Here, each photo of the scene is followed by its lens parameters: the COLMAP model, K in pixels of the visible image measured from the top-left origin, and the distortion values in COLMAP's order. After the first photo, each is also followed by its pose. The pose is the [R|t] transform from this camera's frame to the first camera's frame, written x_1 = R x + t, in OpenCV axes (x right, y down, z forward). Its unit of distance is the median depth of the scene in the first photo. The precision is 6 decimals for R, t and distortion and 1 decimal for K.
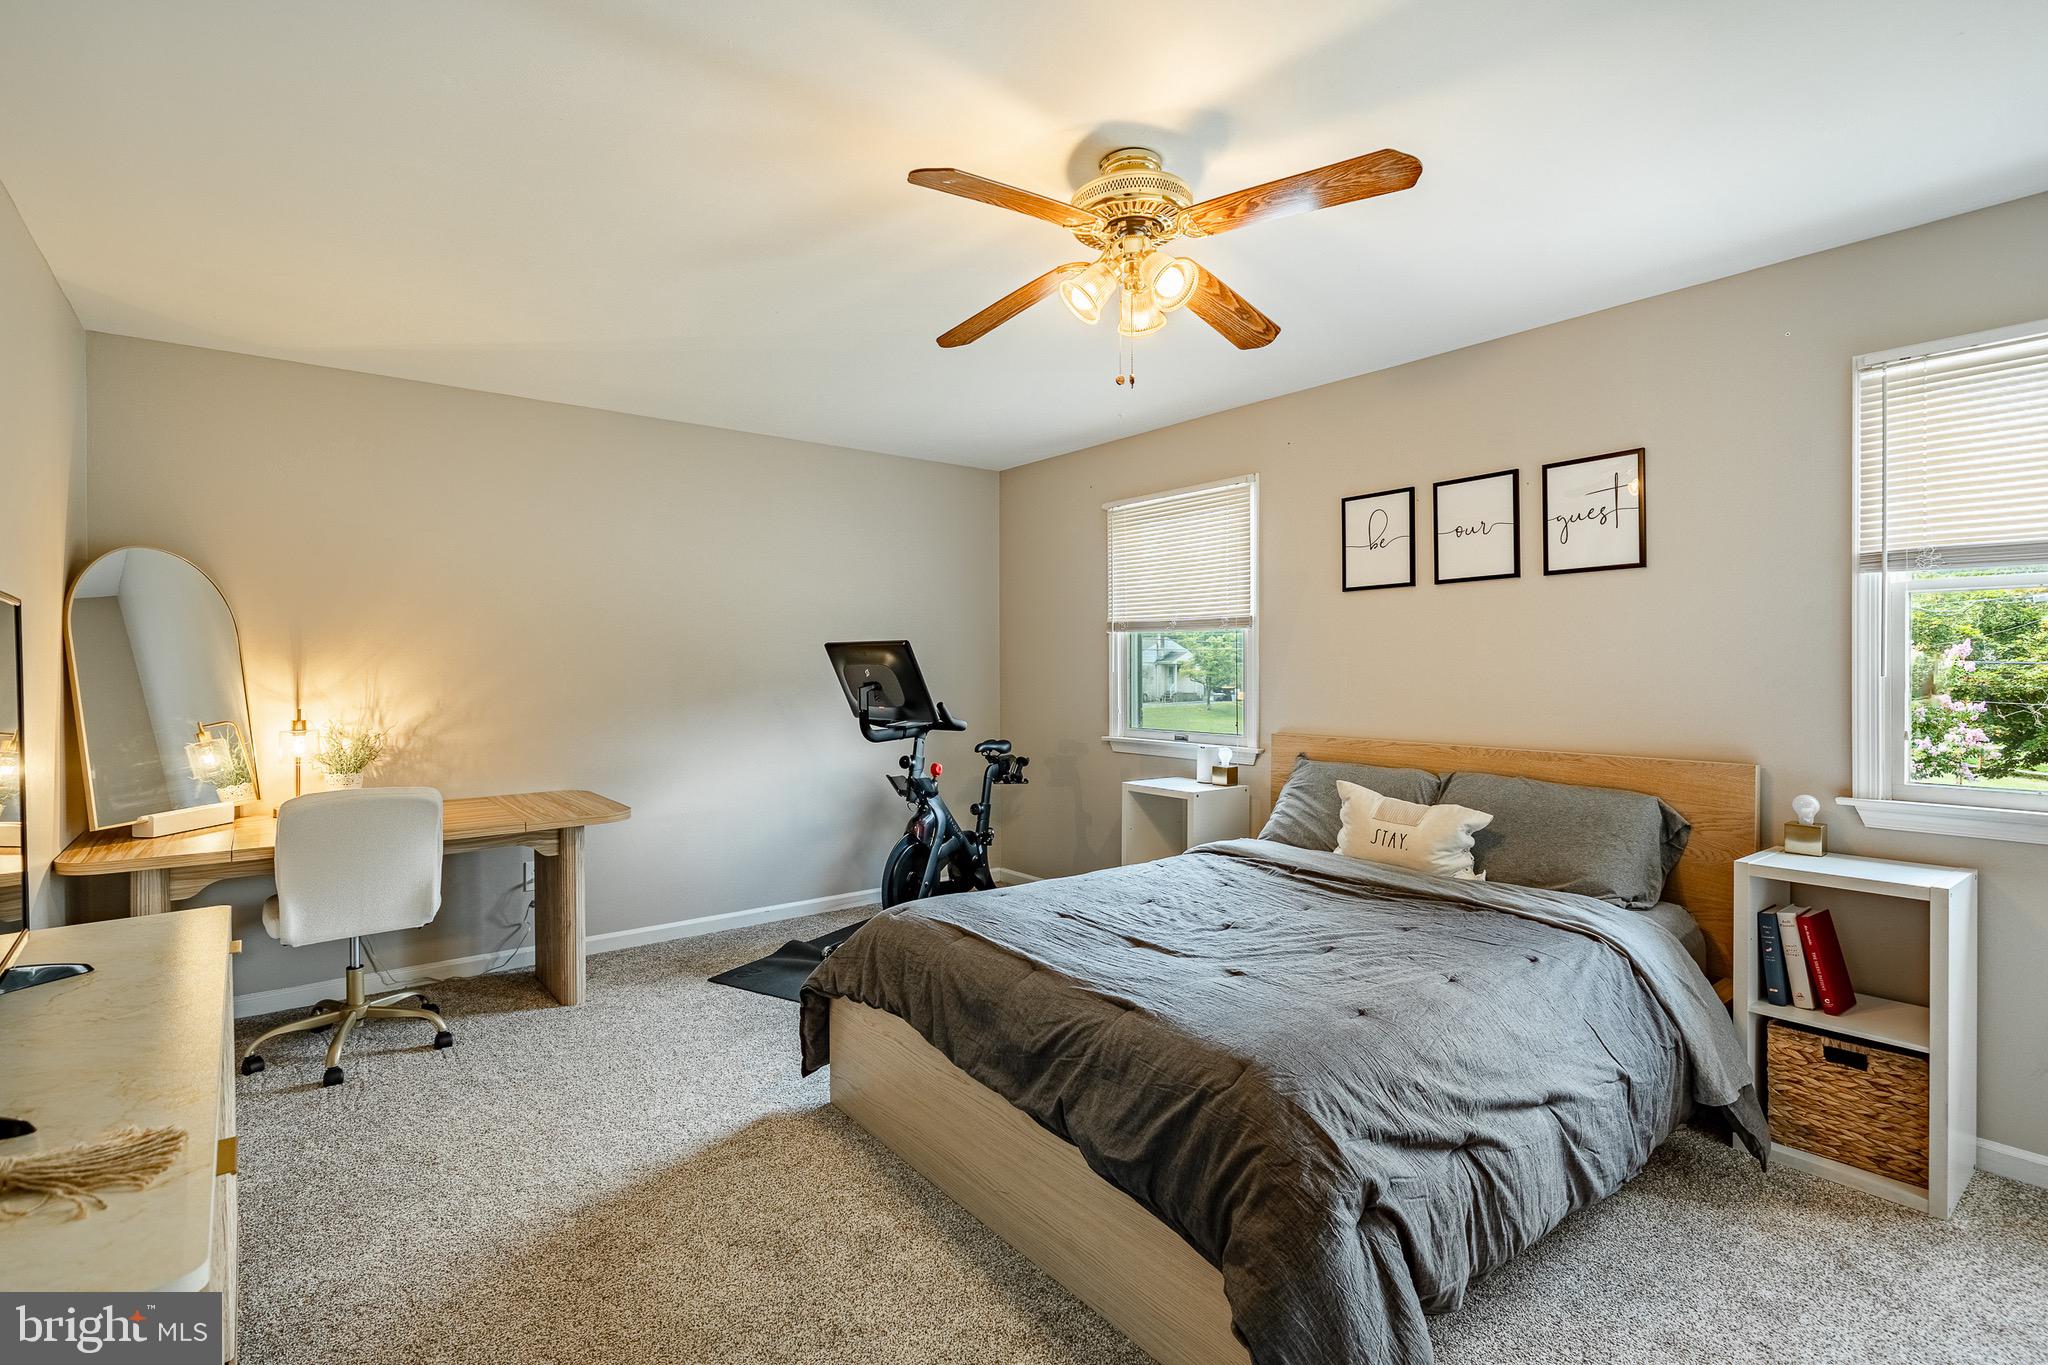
lens RADIAL K [[948.3, 0, 1020.3], [0, 948.3, 680.6], [0, 0, 1]] dist [0.002600, 0.001380]
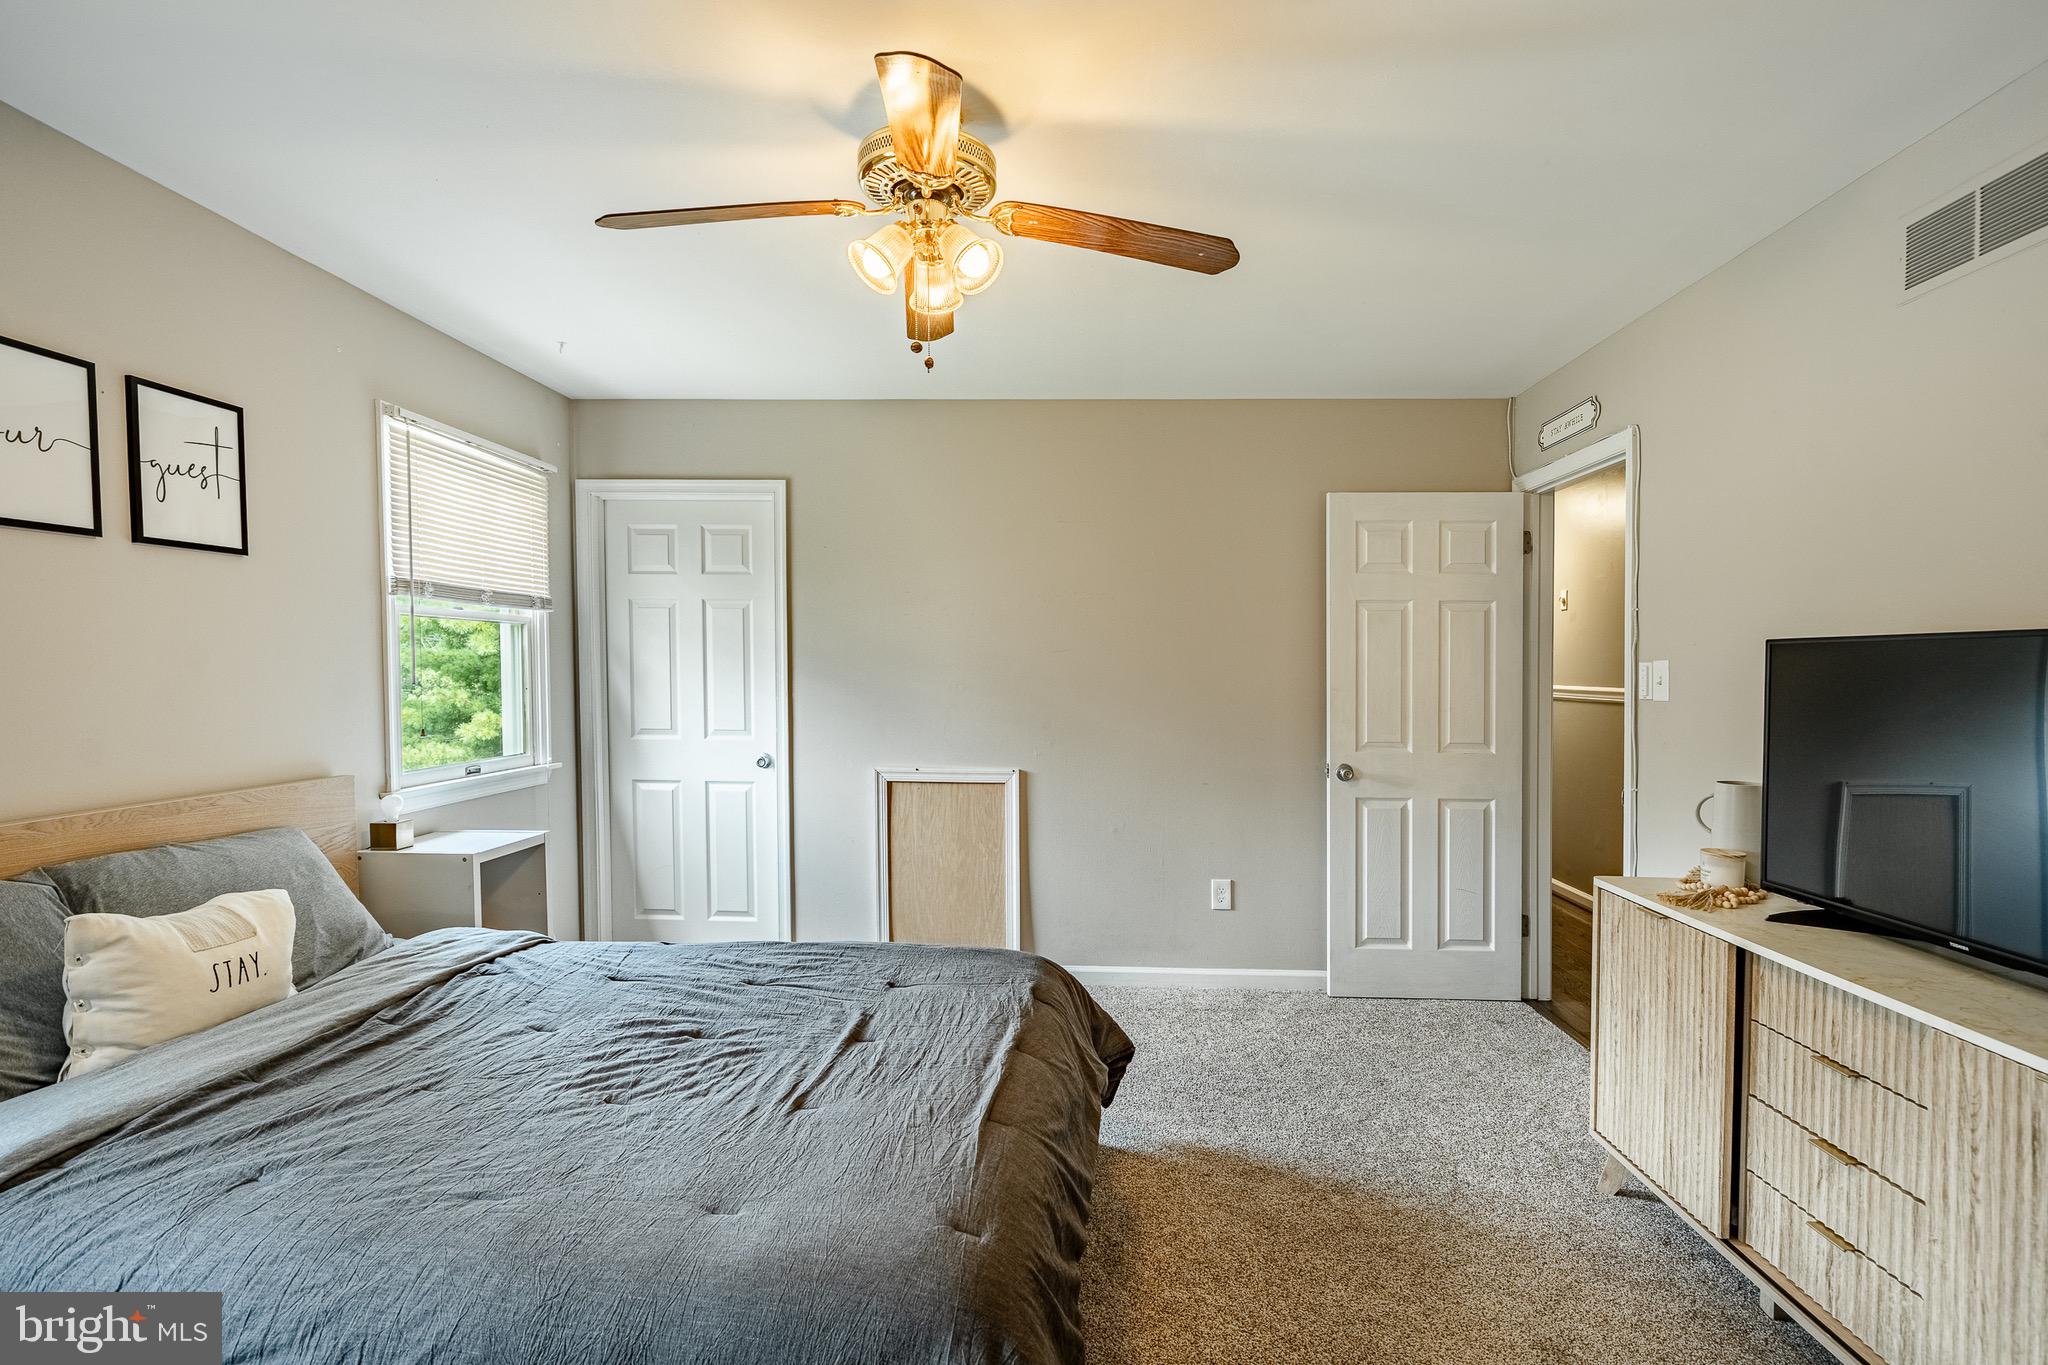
lens RADIAL K [[948.3, 0, 1027.3], [0, 948.3, 686.0], [0, 0, 1]] dist [0.002600, 0.001380]
pose [[-0.740791, -0.009882, 0.671663, -0.389192], [0.010786, 0.999588, 0.026602, -0.022015], [-0.671649, 0.026951, -0.740379, 1.154882]]
